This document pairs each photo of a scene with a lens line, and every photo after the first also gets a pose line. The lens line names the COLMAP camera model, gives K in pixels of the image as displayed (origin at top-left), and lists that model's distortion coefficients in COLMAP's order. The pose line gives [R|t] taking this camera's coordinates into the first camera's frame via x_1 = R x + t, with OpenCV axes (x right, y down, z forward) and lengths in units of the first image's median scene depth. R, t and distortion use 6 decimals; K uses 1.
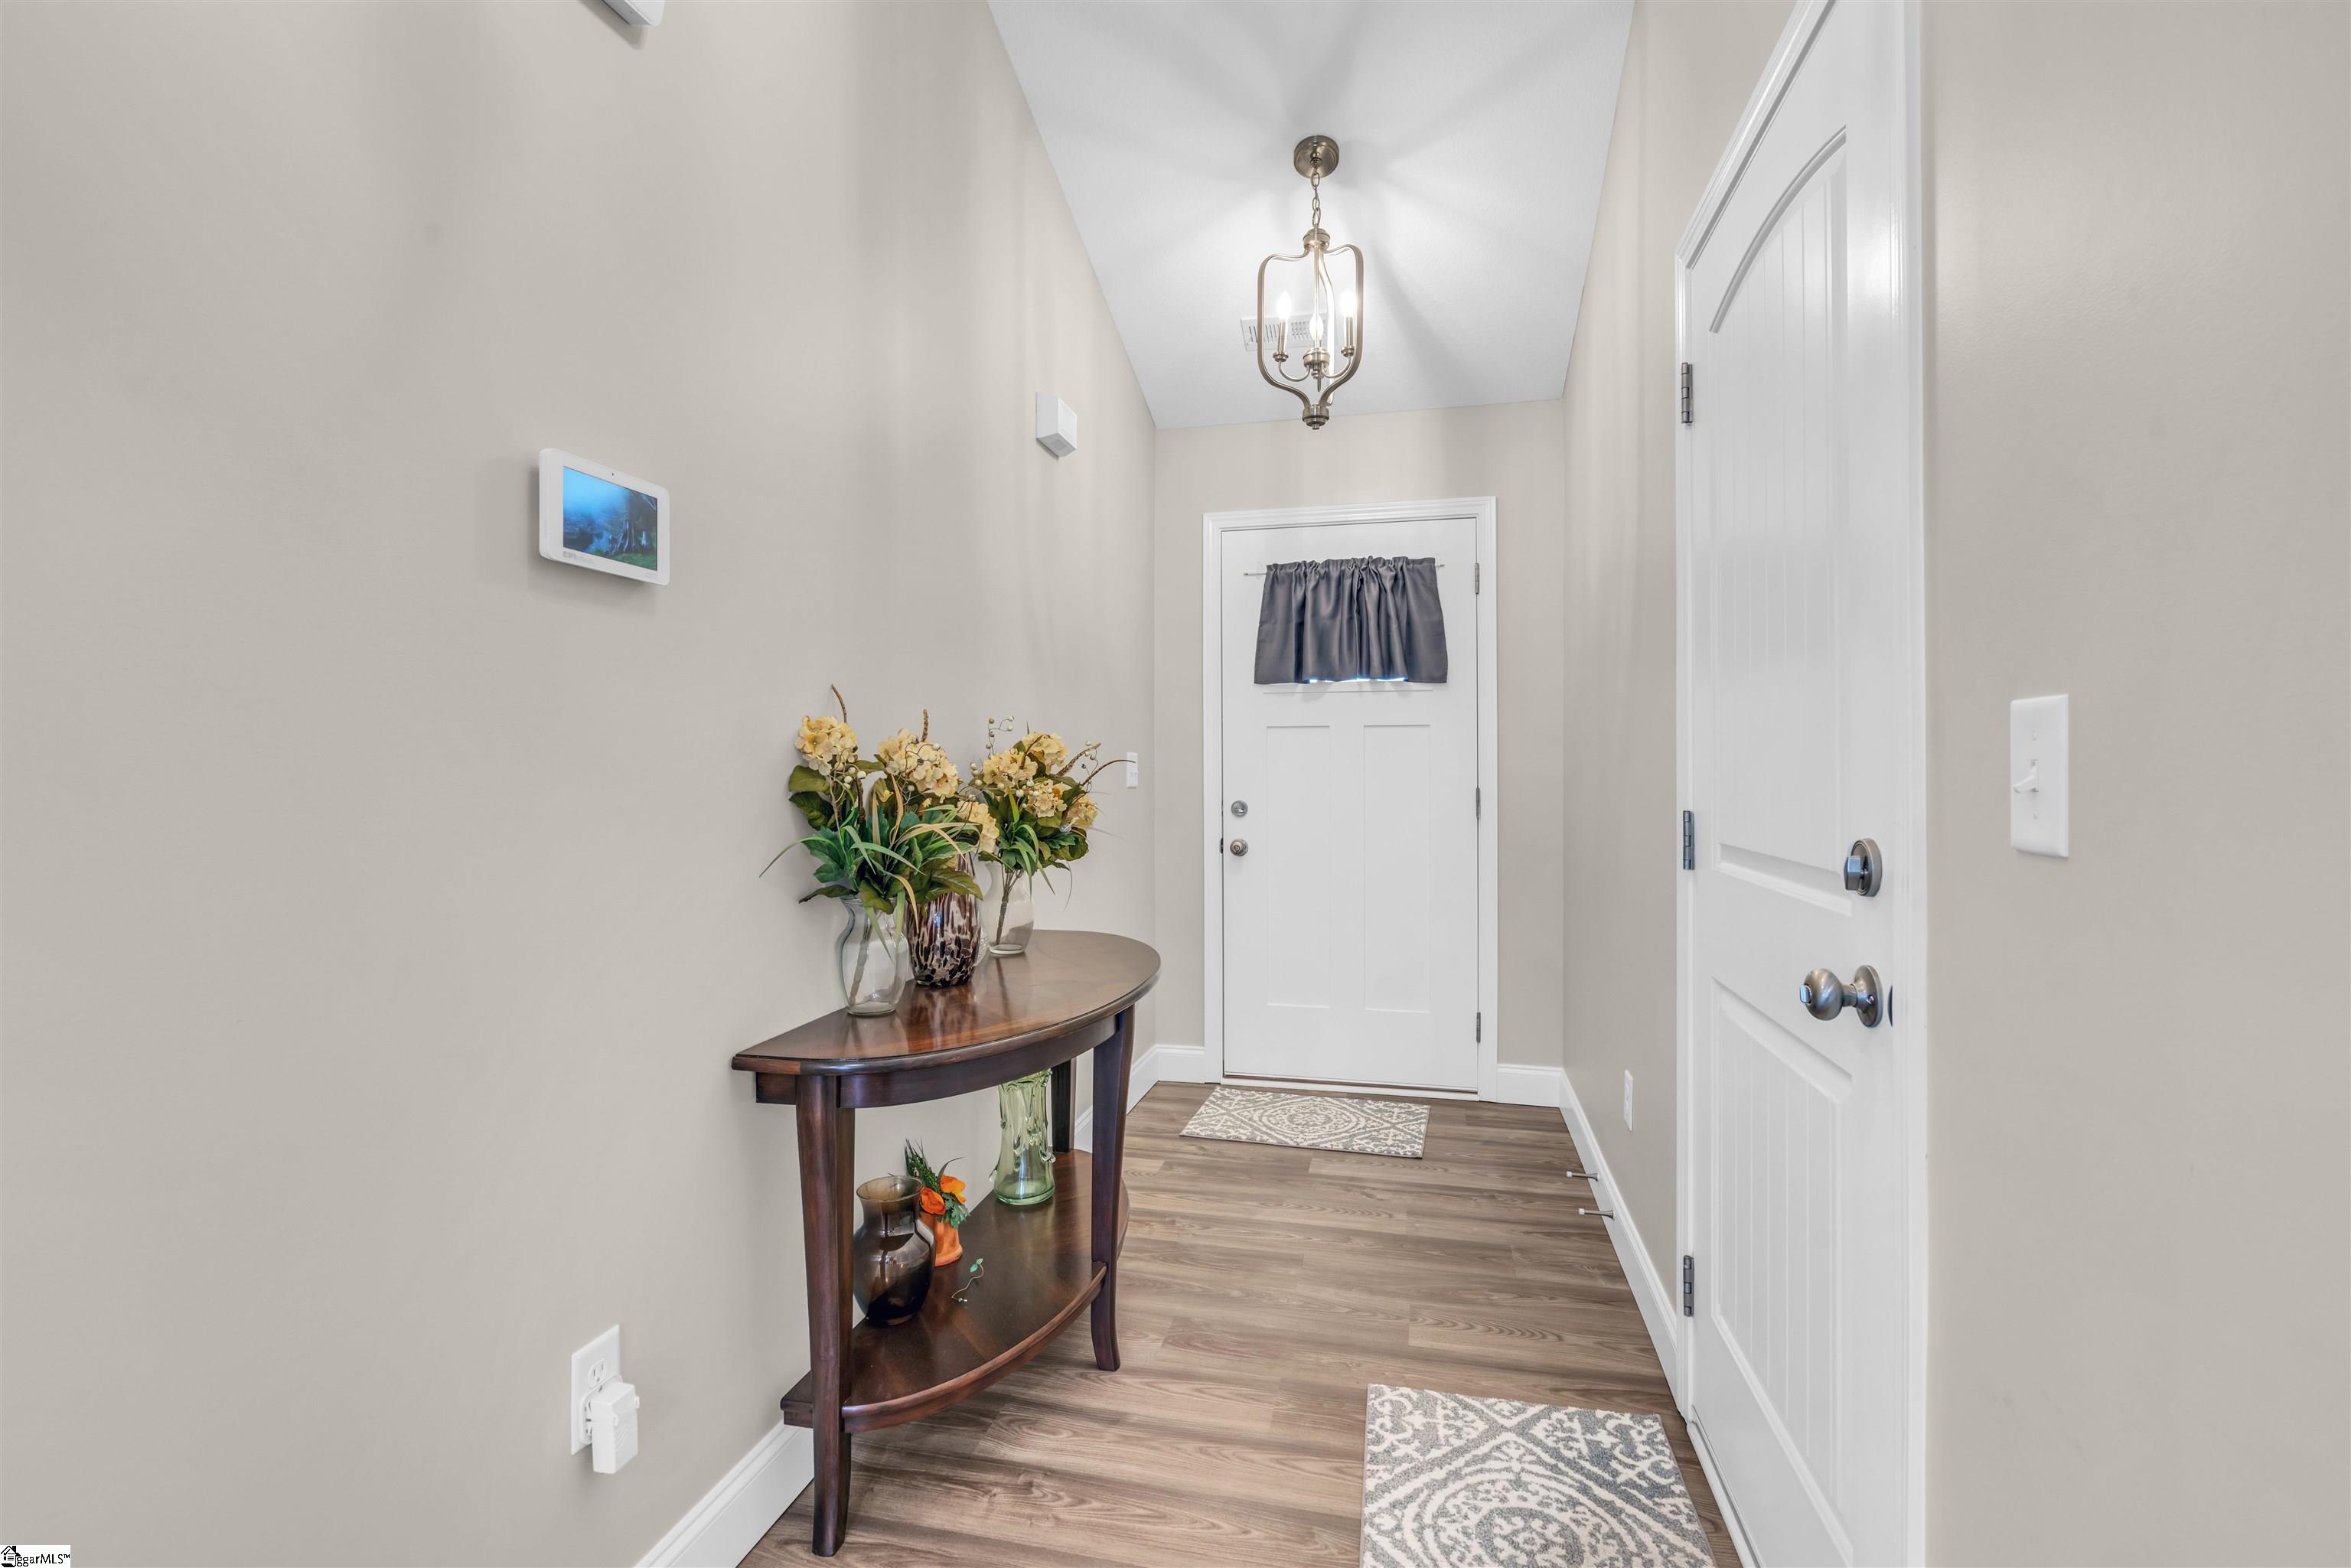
lens RADIAL K [[1058.0, 0, 1171.4], [0, 1058.0, 783.9], [0, 0, 1]] dist [-0.002513, 0.000202]
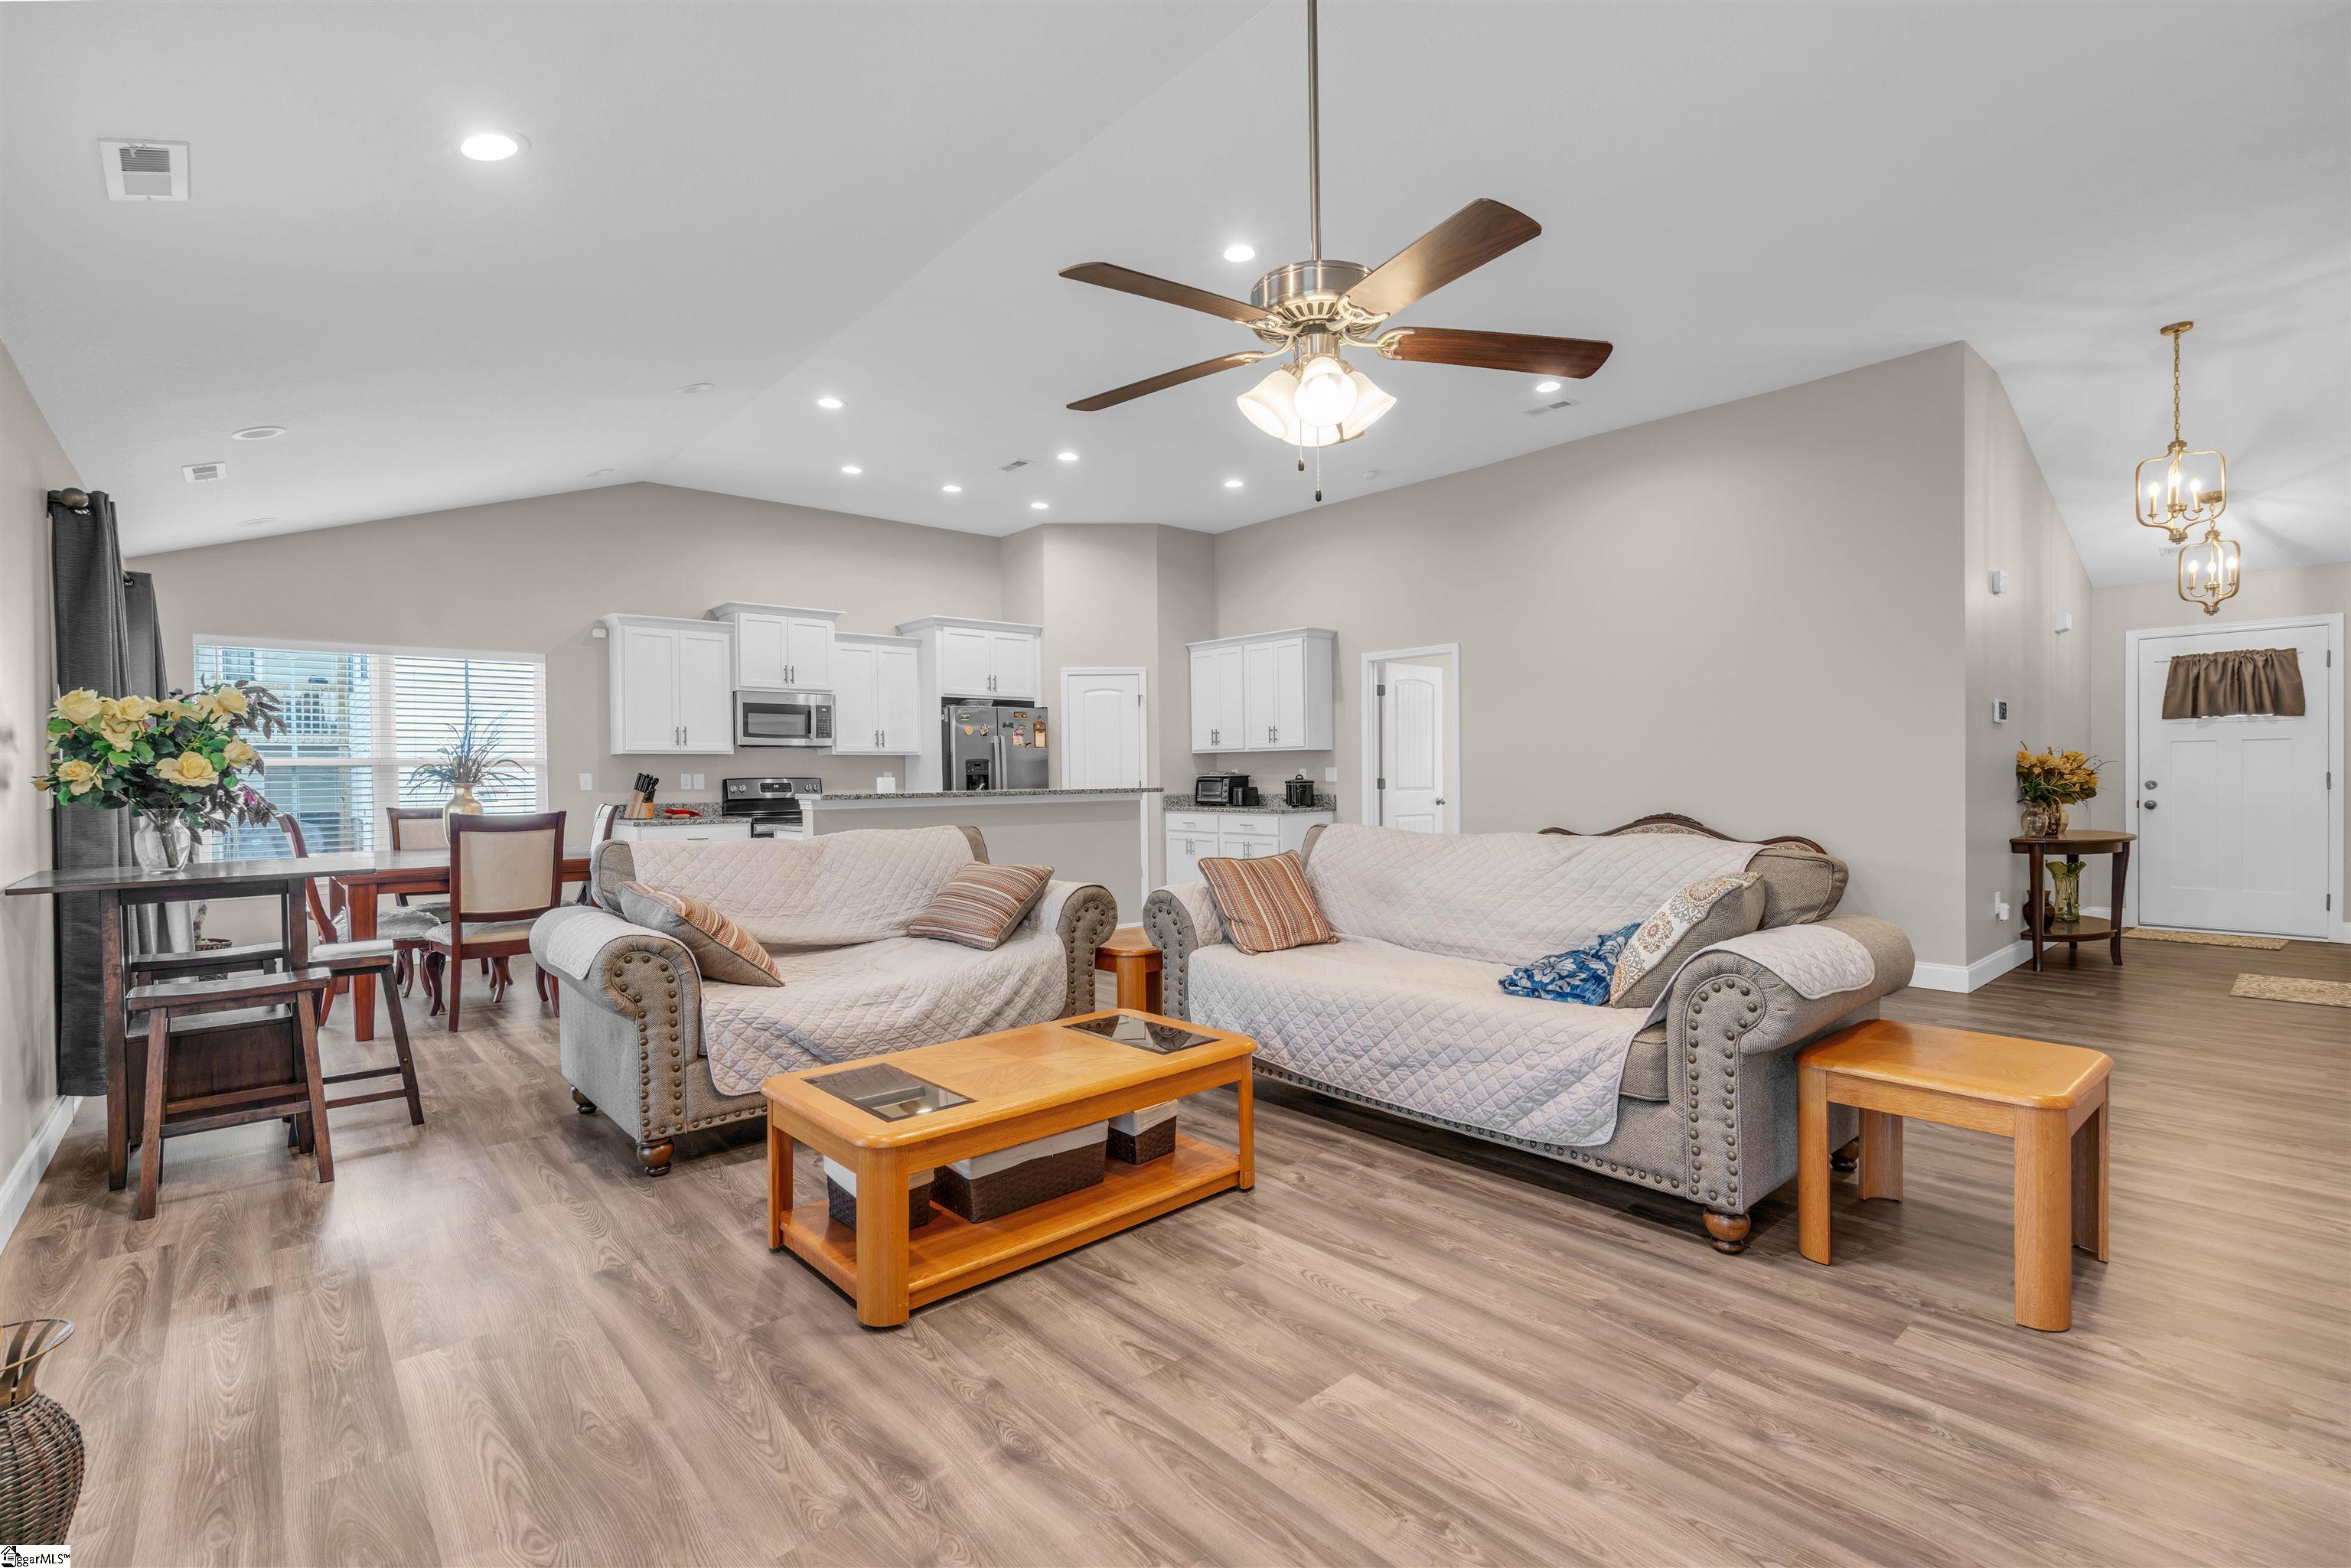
lens RADIAL K [[1065.0, 0, 1170.4], [0, 1065.0, 792.5], [0, 0, 1]] dist [-0.001320, 0.000623]
pose [[0.815749, 0.002940, -0.578399, -0.280489], [0.002493, 0.999960, 0.008599, 0.017630], [0.578401, -0.008457, 0.815709, -1.663502]]
